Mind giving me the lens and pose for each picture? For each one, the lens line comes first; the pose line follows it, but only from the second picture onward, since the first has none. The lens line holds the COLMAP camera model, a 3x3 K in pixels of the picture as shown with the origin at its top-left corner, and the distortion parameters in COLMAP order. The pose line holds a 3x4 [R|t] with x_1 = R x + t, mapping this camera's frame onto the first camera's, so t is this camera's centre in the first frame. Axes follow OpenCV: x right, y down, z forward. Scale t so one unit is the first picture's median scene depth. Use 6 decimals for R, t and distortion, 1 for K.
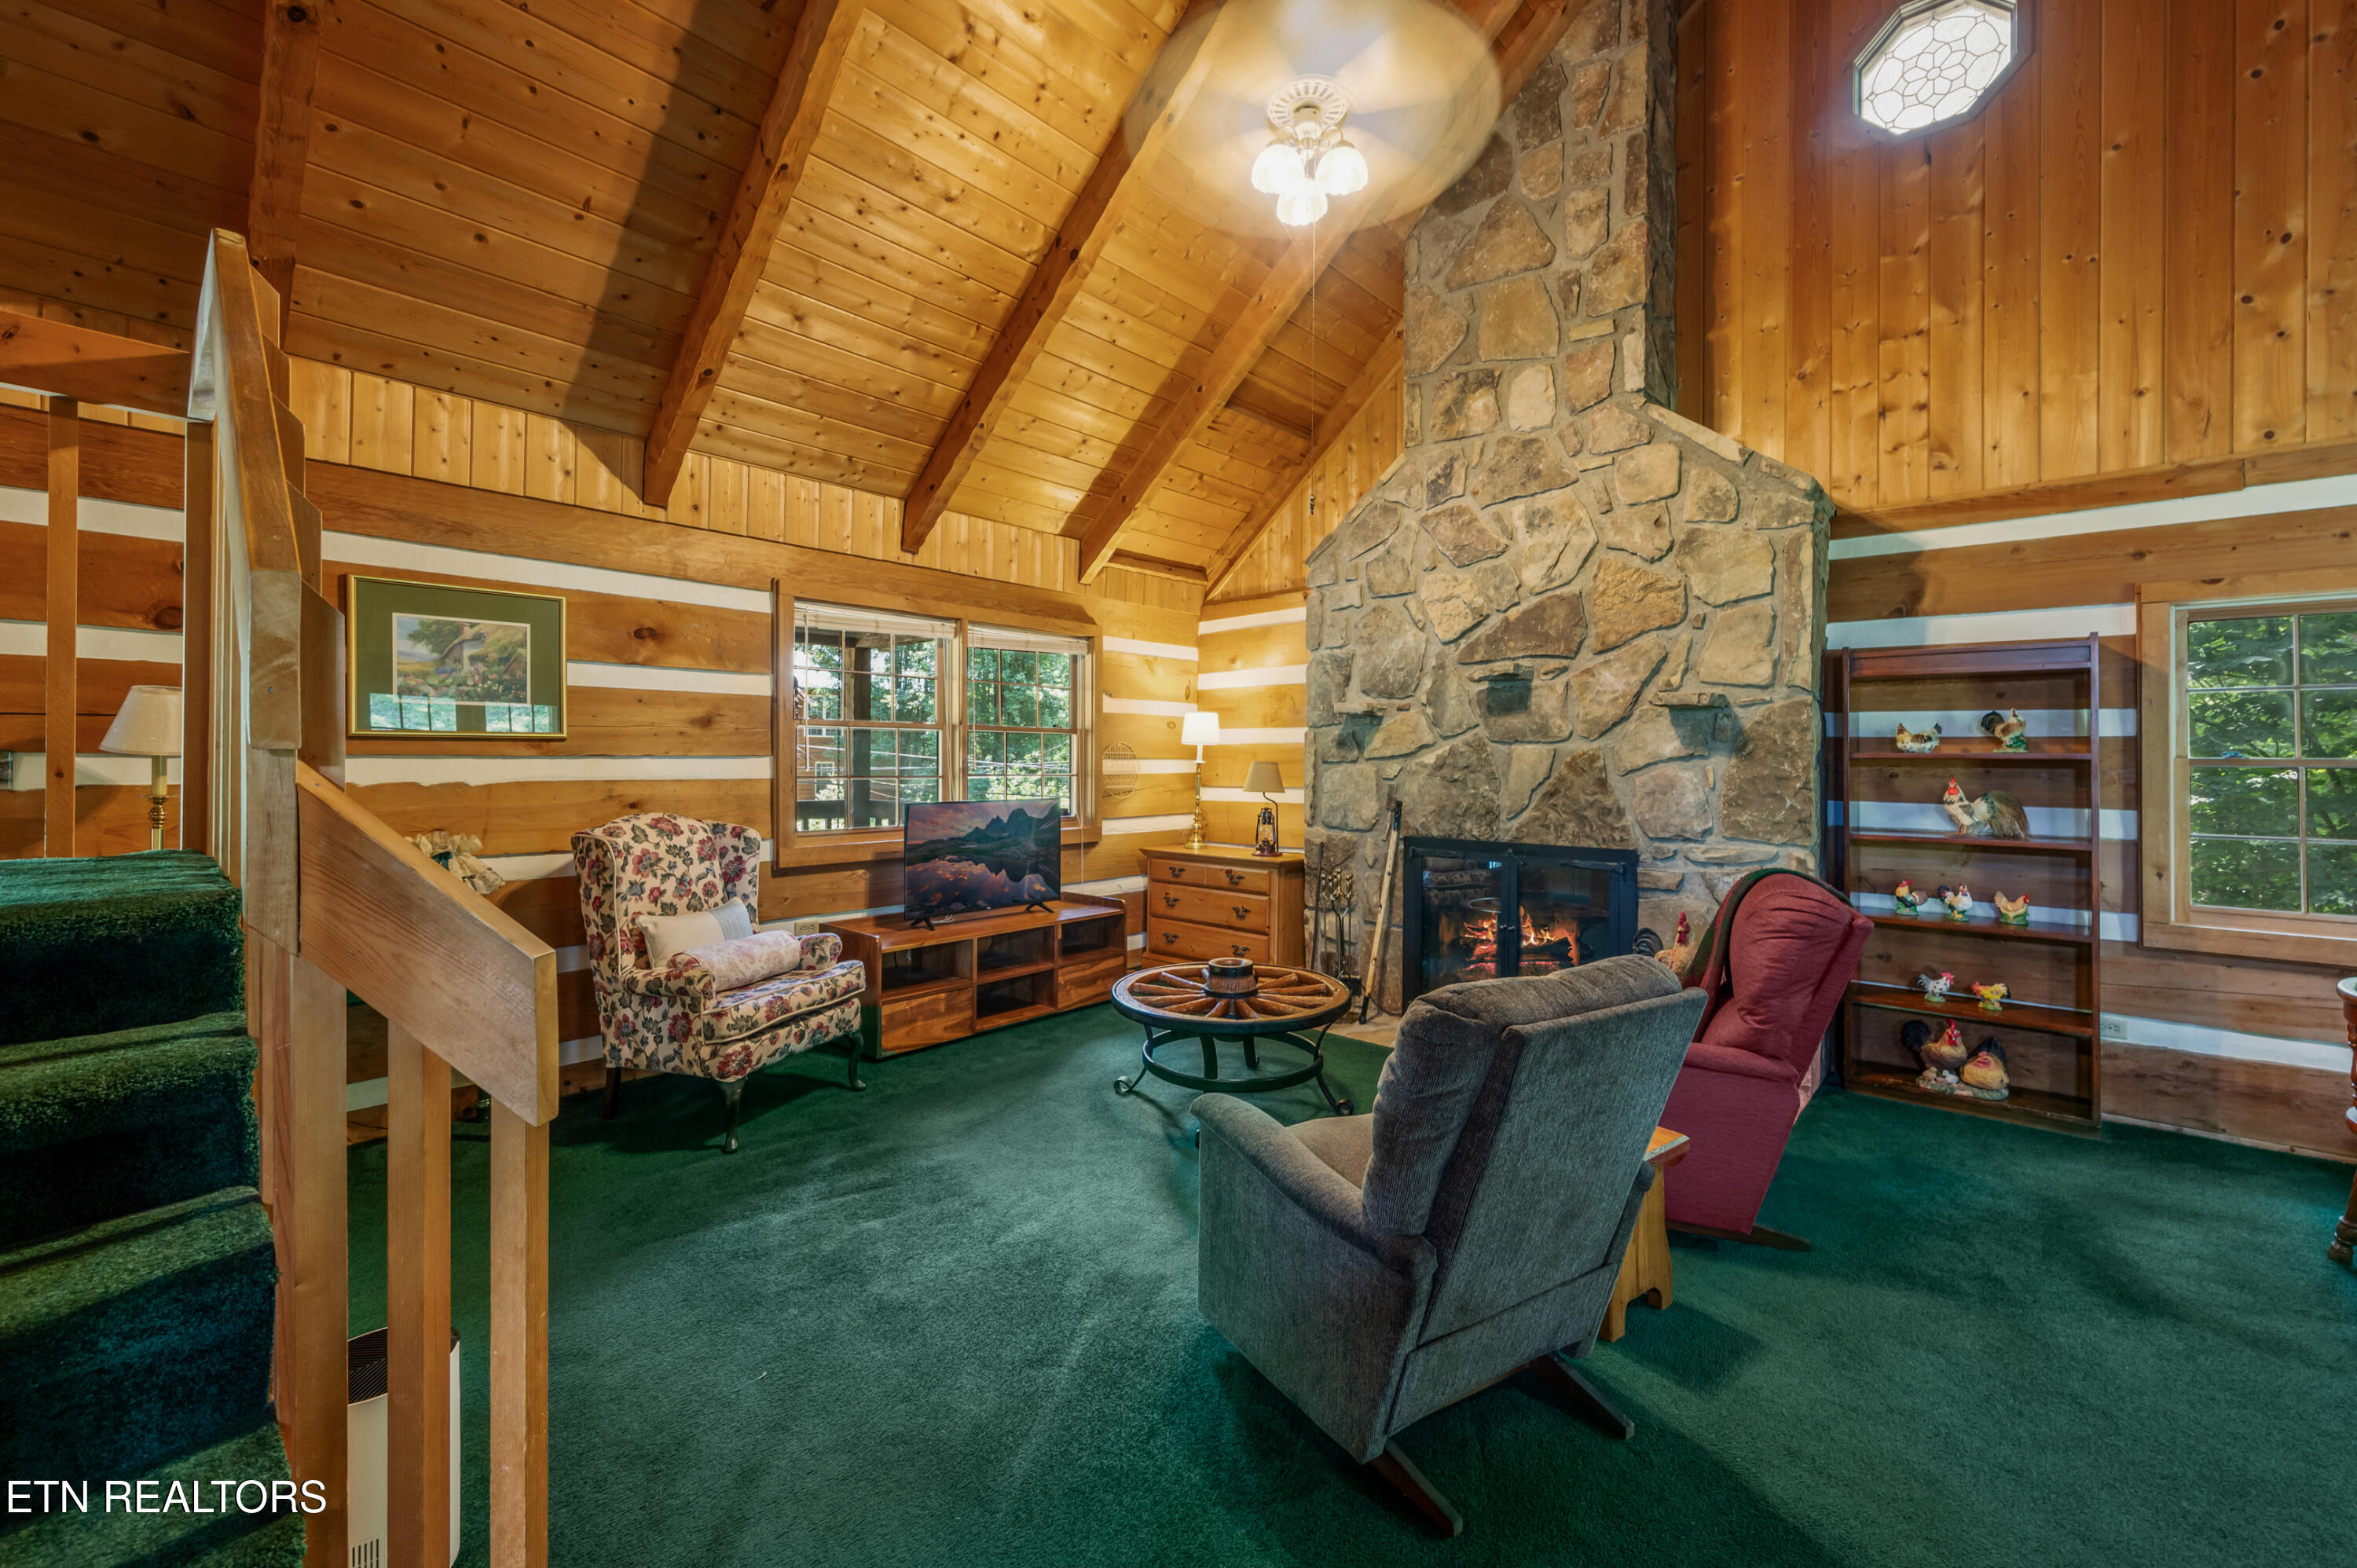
lens RADIAL K [[947.8, 0, 1177.3], [0, 947.8, 756.6], [0, 0, 1]] dist [-0.000978, -0.000182]
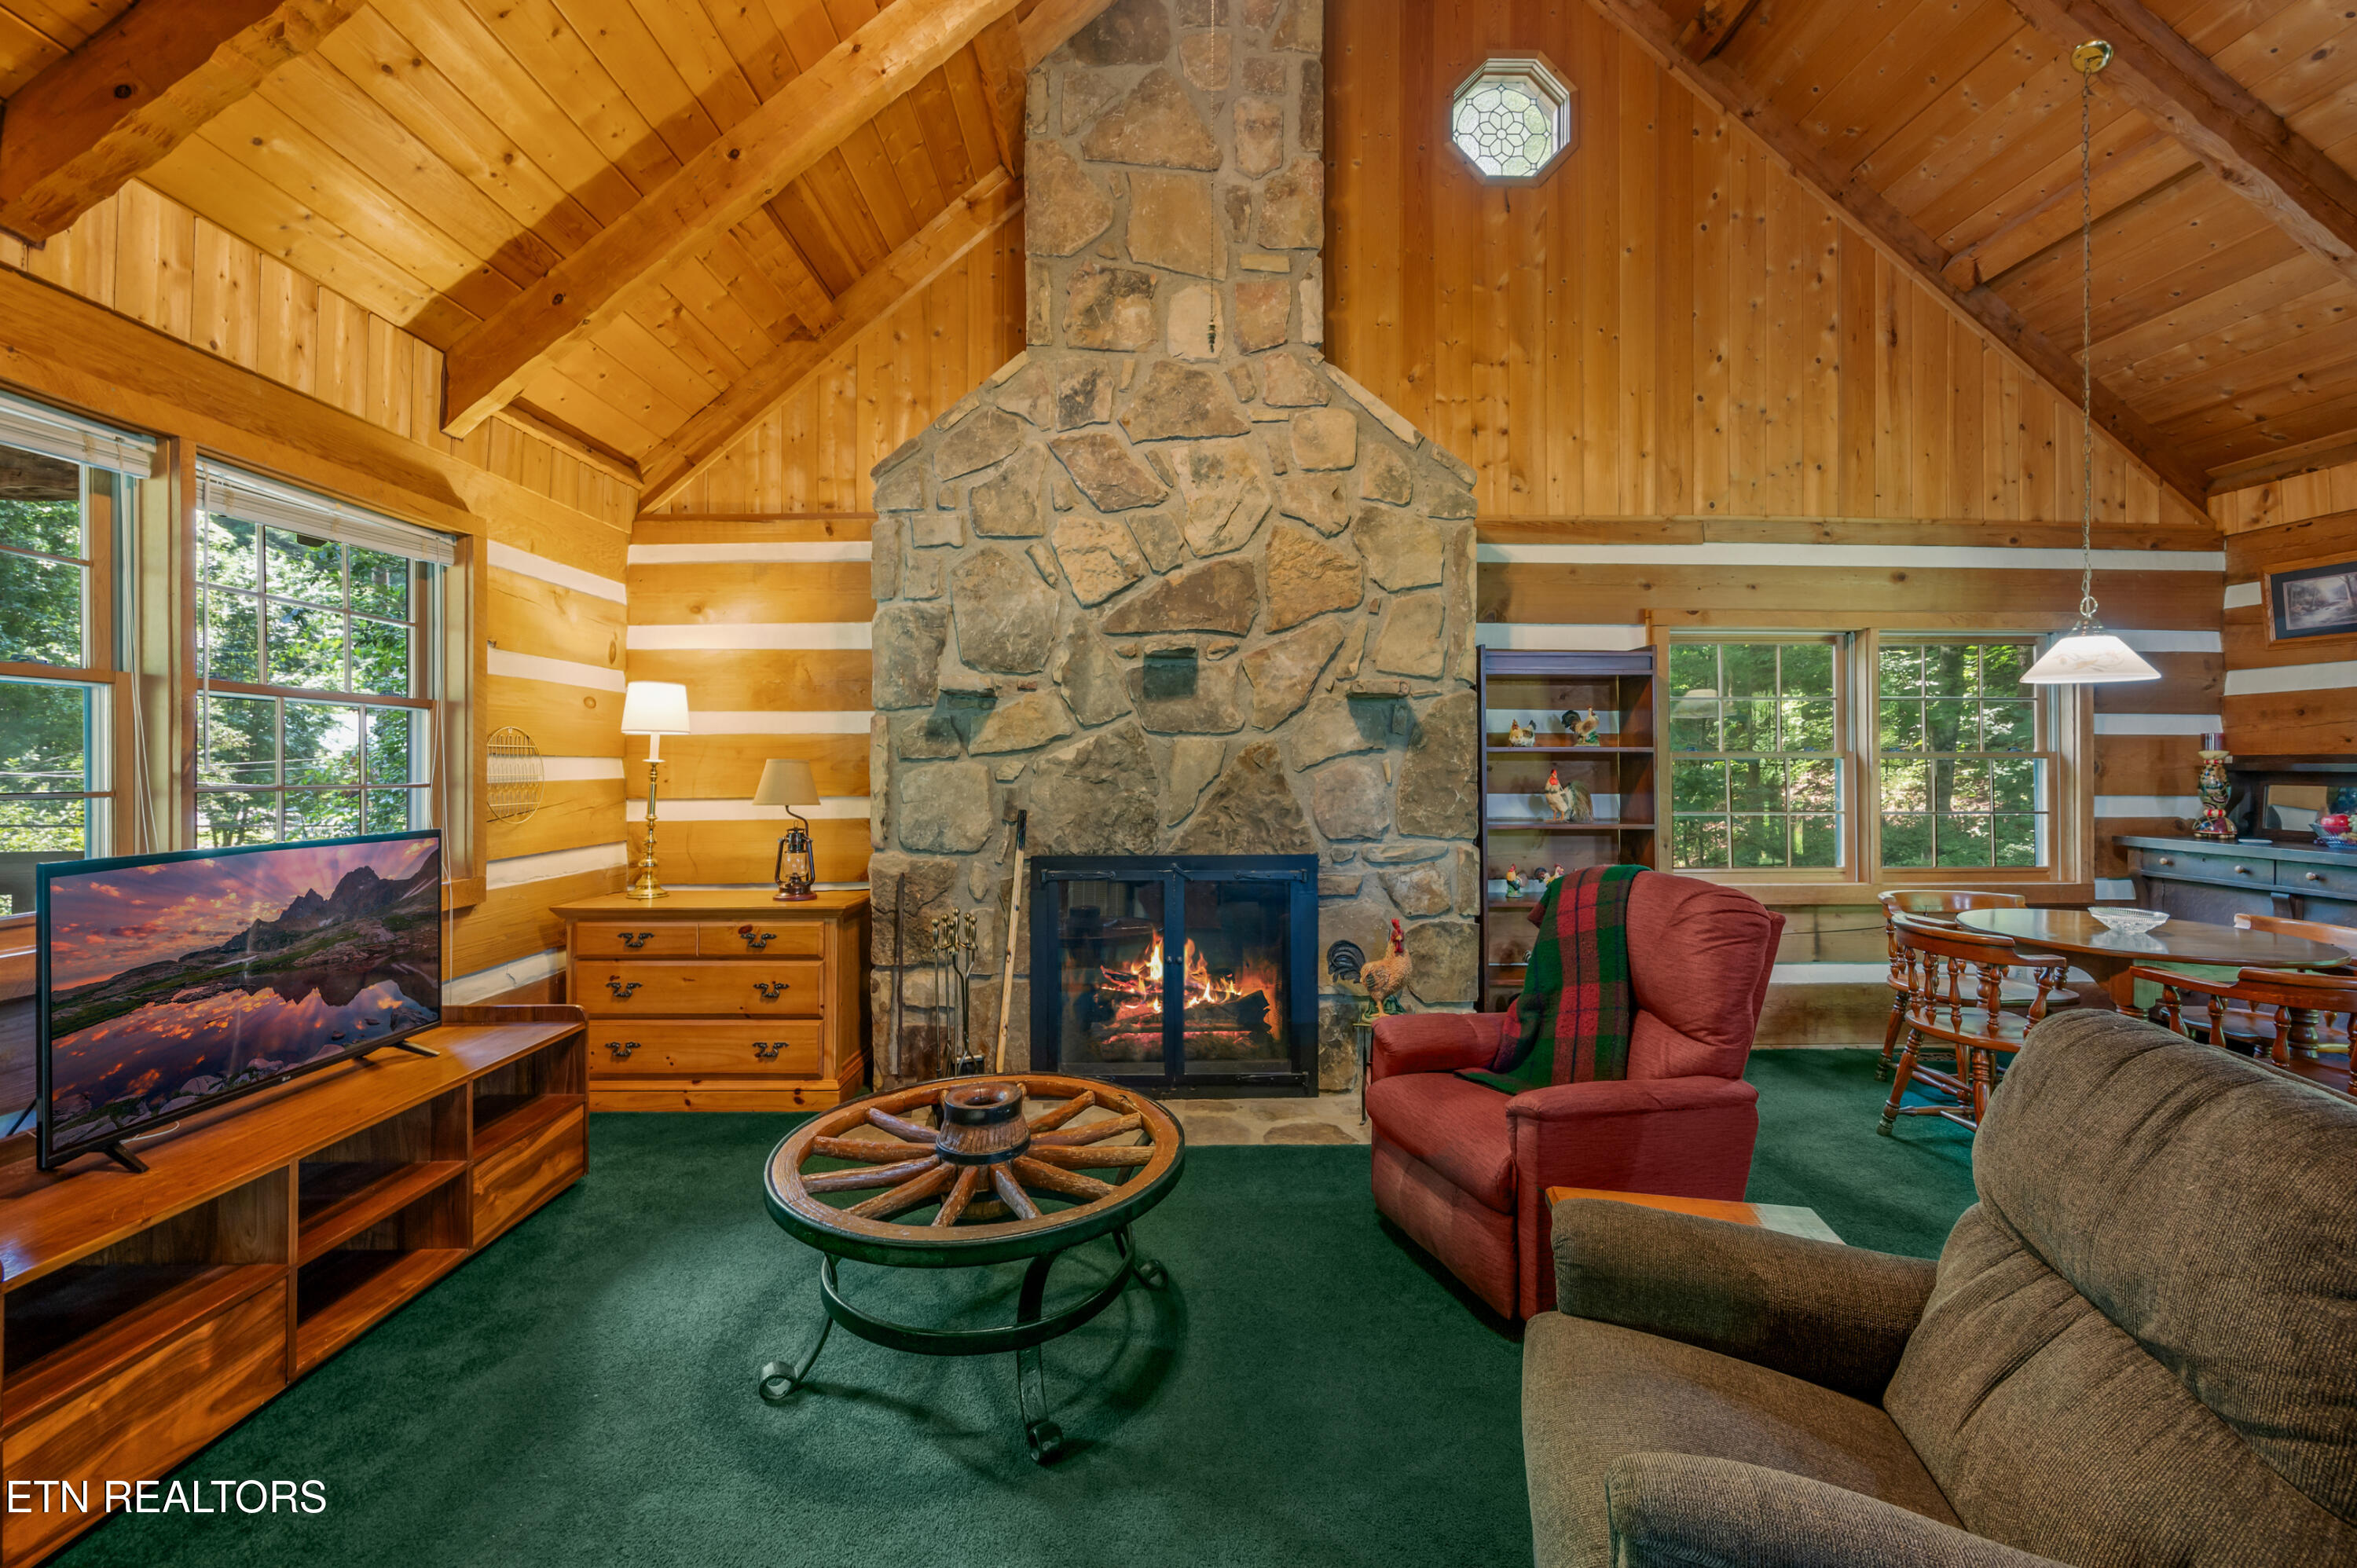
lens RADIAL K [[947.8, 0, 1174.7], [0, 947.8, 758.6], [0, 0, 1]] dist [-0.000978, -0.000182]
pose [[0.731540, -0.001217, 0.681797, -0.228949], [0.003087, 0.999994, -0.001527, 0.008856], [-0.681791, 0.003222, 0.731540, 0.435282]]
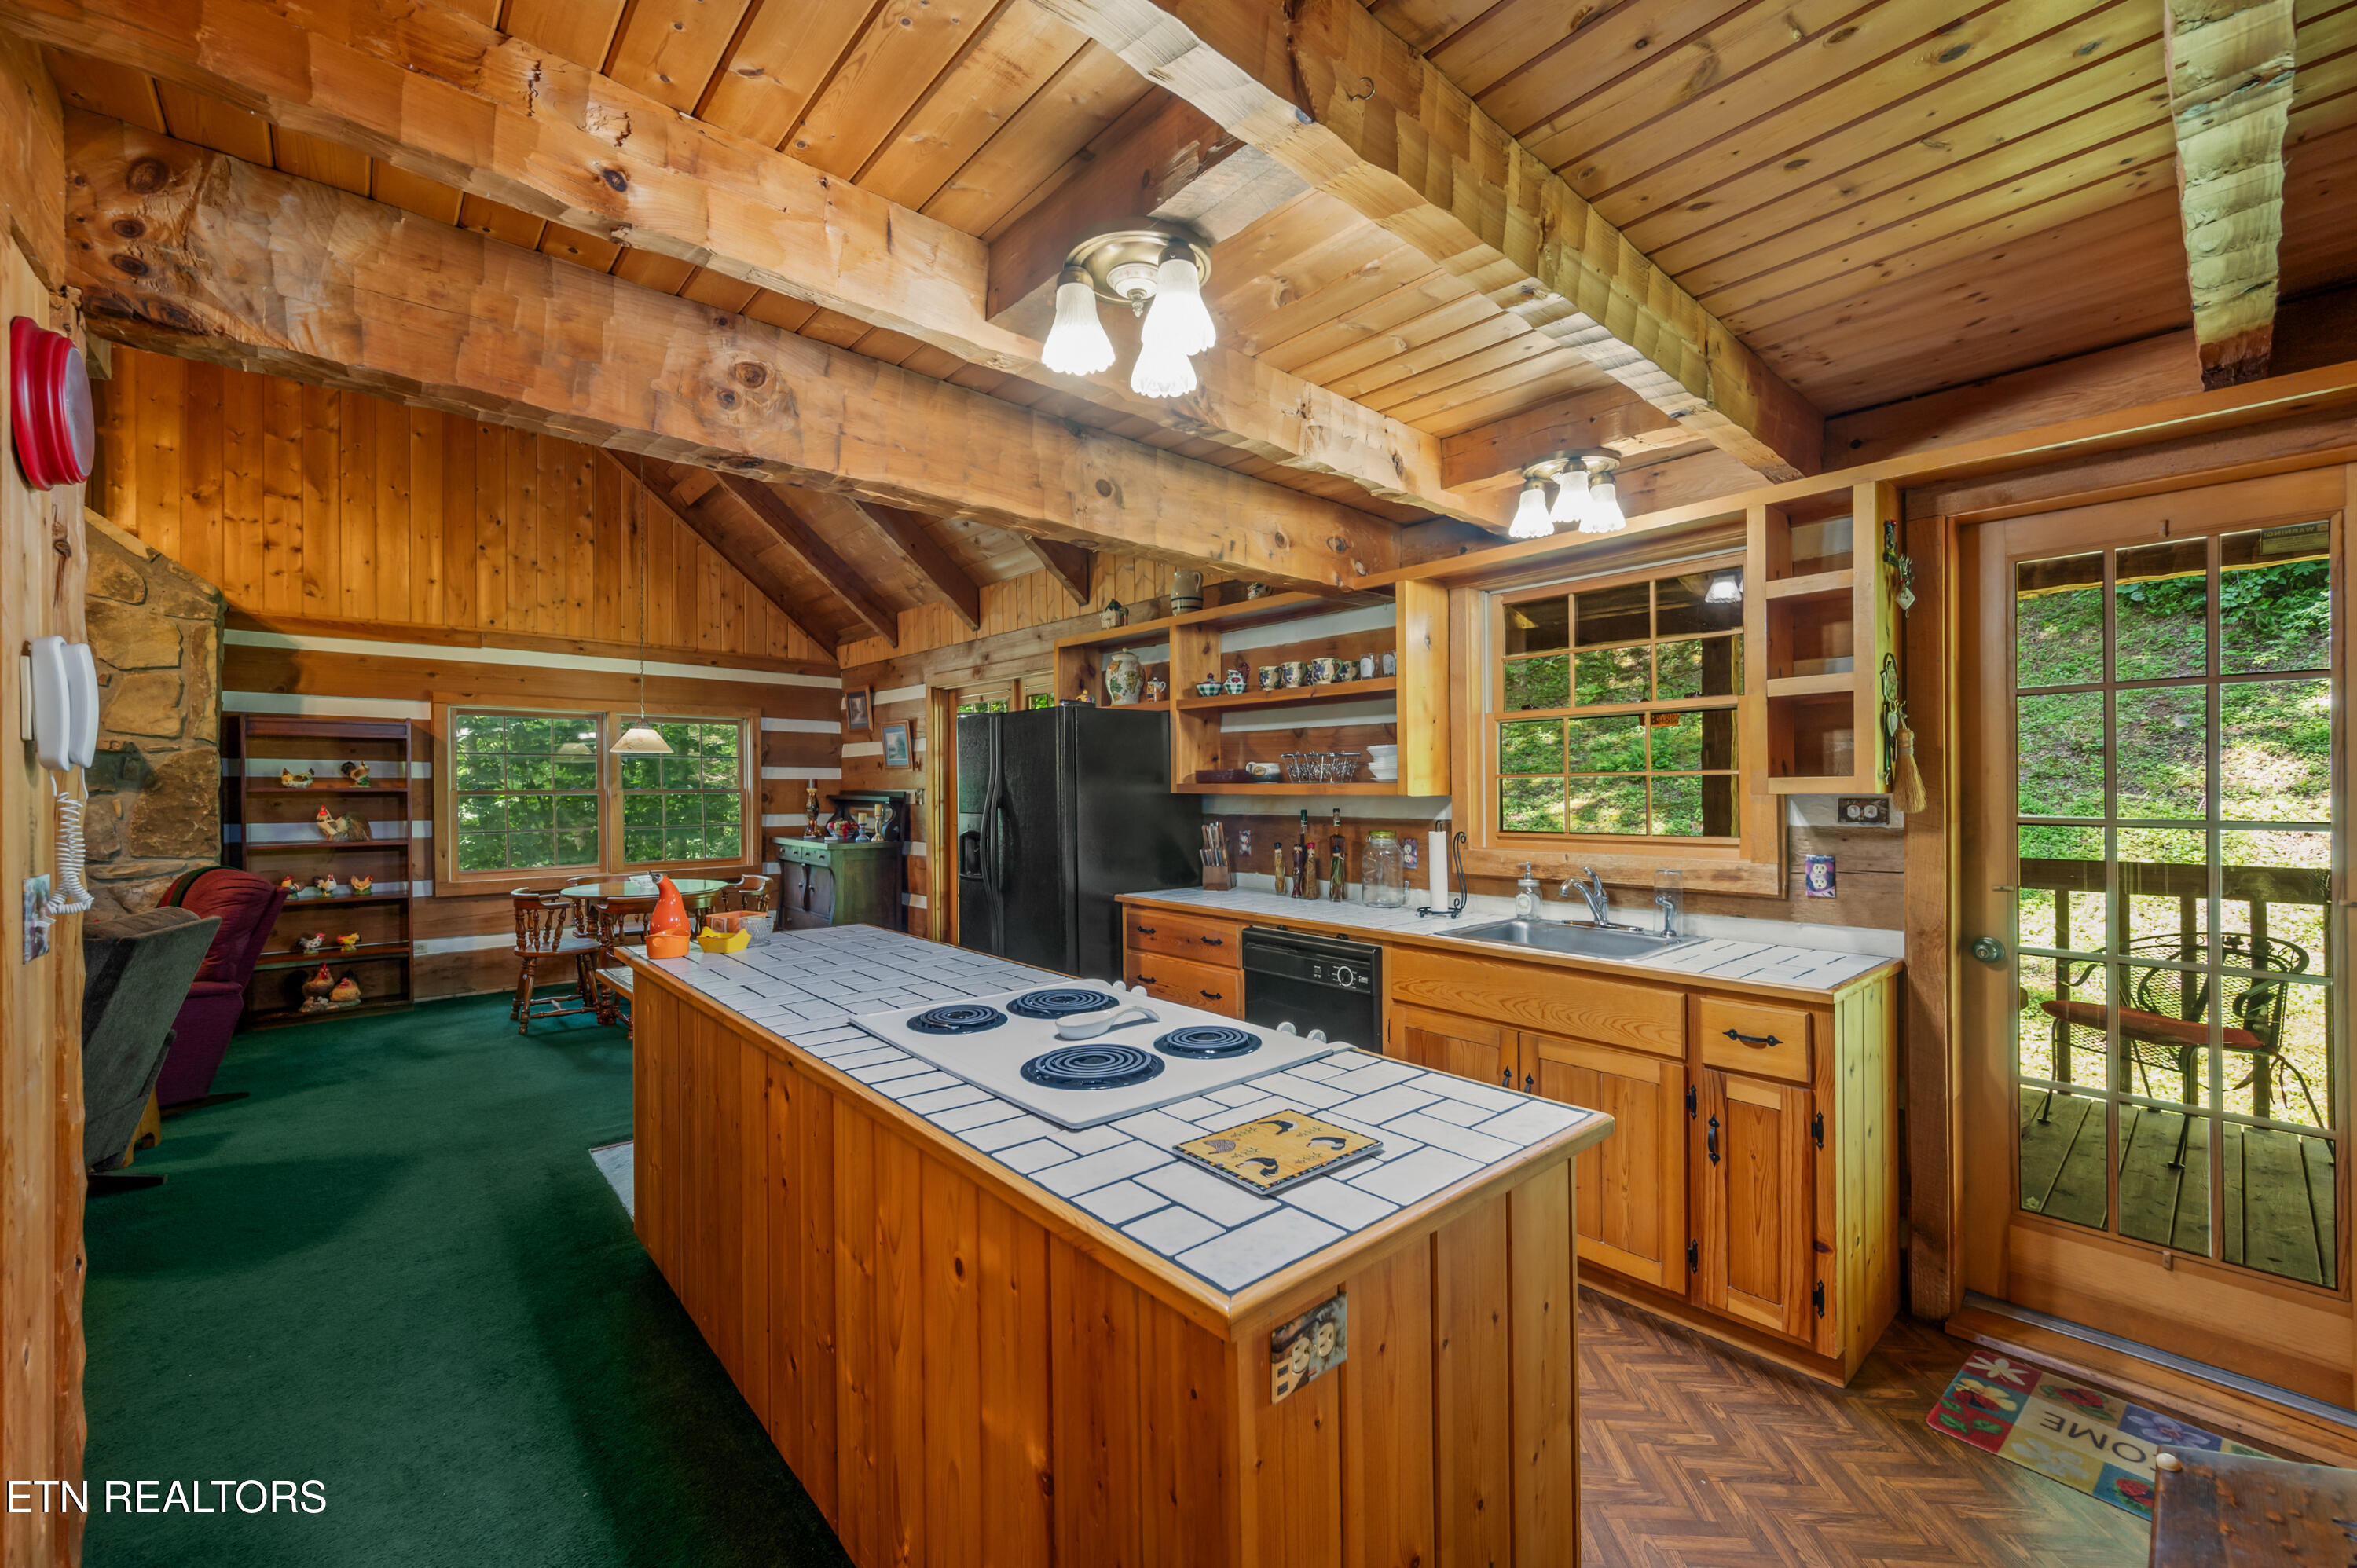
lens RADIAL K [[947.8, 0, 1179.5], [0, 947.8, 784.7], [0, 0, 1]] dist [-0.000978, -0.000182]
pose [[0.118665, -0.002839, 0.992930, -0.469030], [0.005209, 0.999984, 0.002236, -0.004904], [-0.992921, 0.004907, 0.118677, -0.486033]]
